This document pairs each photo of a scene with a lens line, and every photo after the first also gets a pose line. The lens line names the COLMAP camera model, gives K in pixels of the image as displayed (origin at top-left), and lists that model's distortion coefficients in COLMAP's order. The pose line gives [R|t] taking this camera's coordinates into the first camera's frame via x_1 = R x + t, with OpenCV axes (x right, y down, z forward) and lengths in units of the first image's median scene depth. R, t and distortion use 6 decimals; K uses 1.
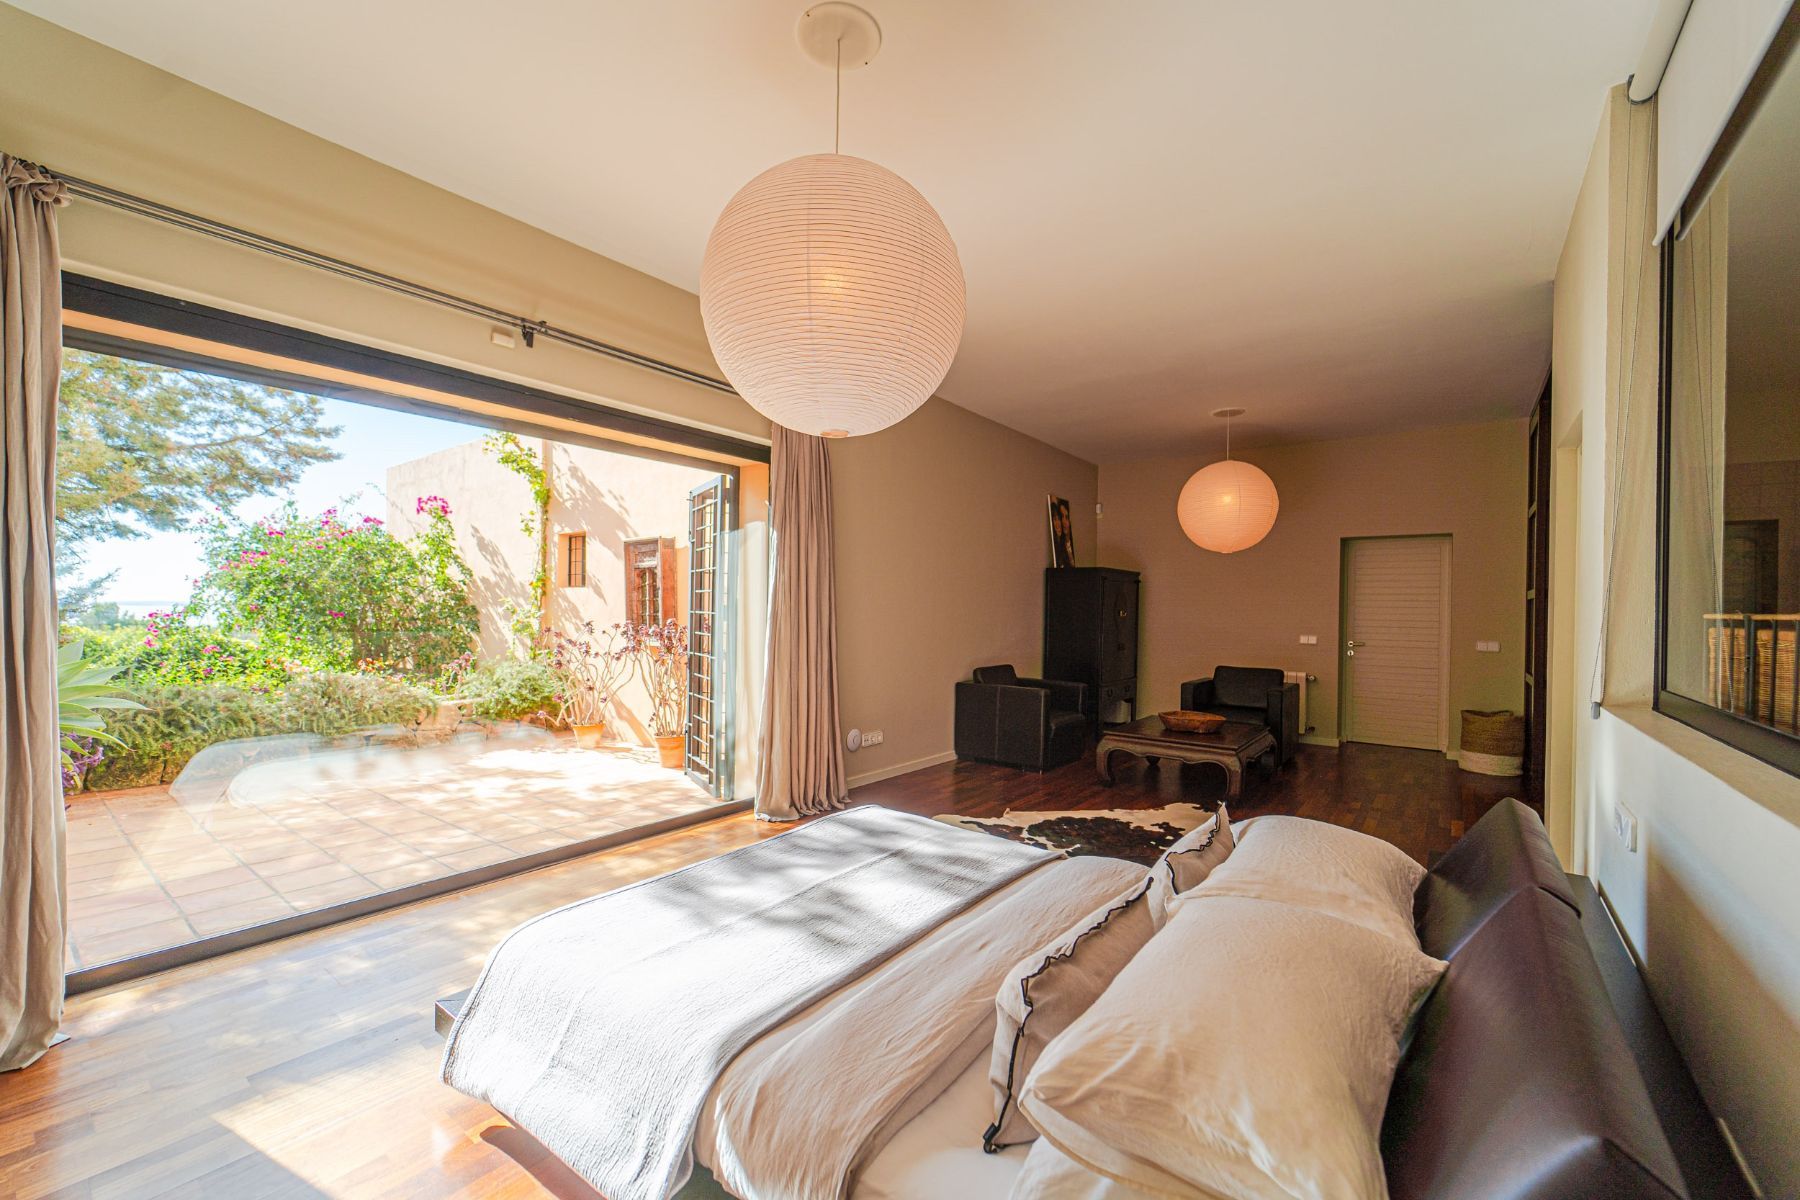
lens RADIAL K [[719.8, 0, 905.5], [0, 719.8, 611.3], [0, 0, 1]] dist [-0.000289, 0.000252]
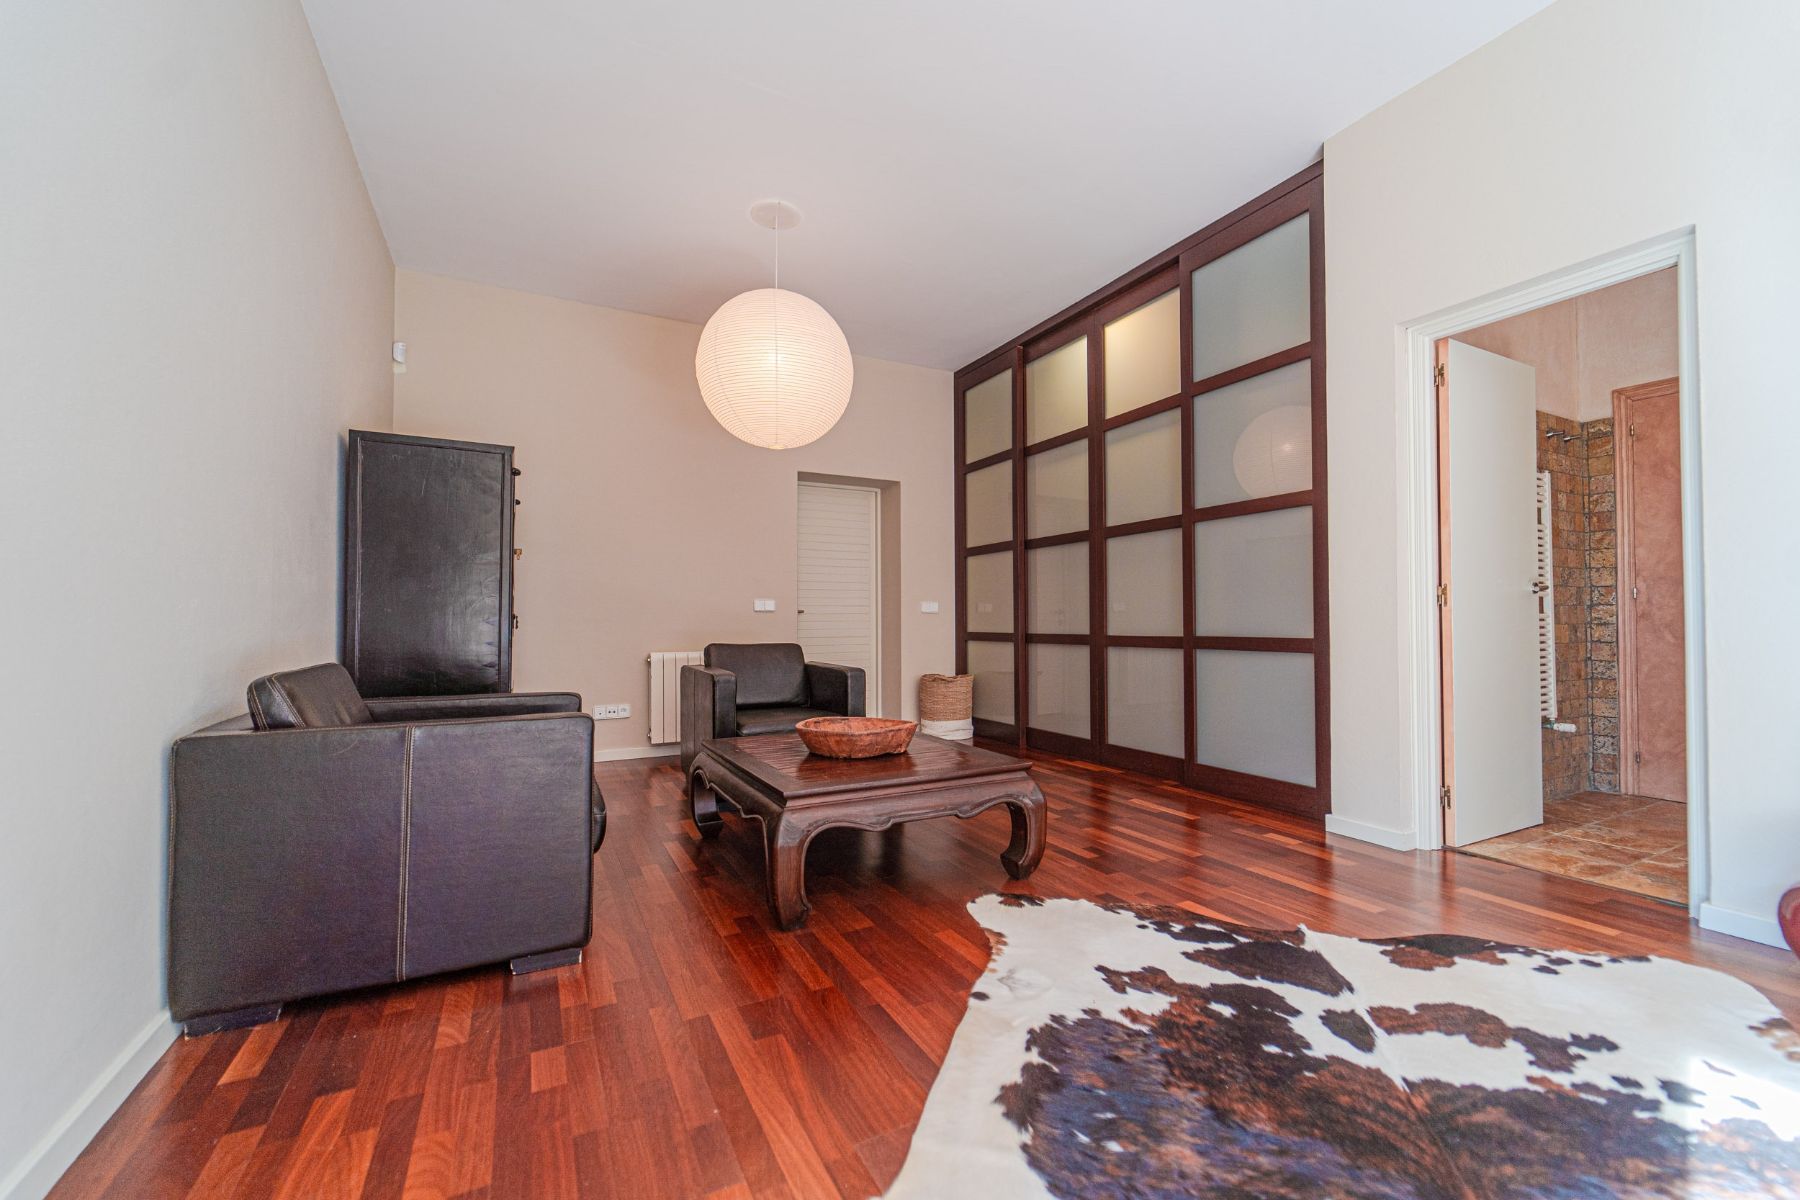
lens RADIAL K [[719.8, 0, 905.5], [0, 719.8, 611.3], [0, 0, 1]] dist [-0.000289, 0.000252]
pose [[0.423438, -0.001580, 0.905924, -0.069172], [0.012417, 0.999915, -0.004060, 0.082323], [-0.905840, 0.012968, 0.423422, 0.904316]]
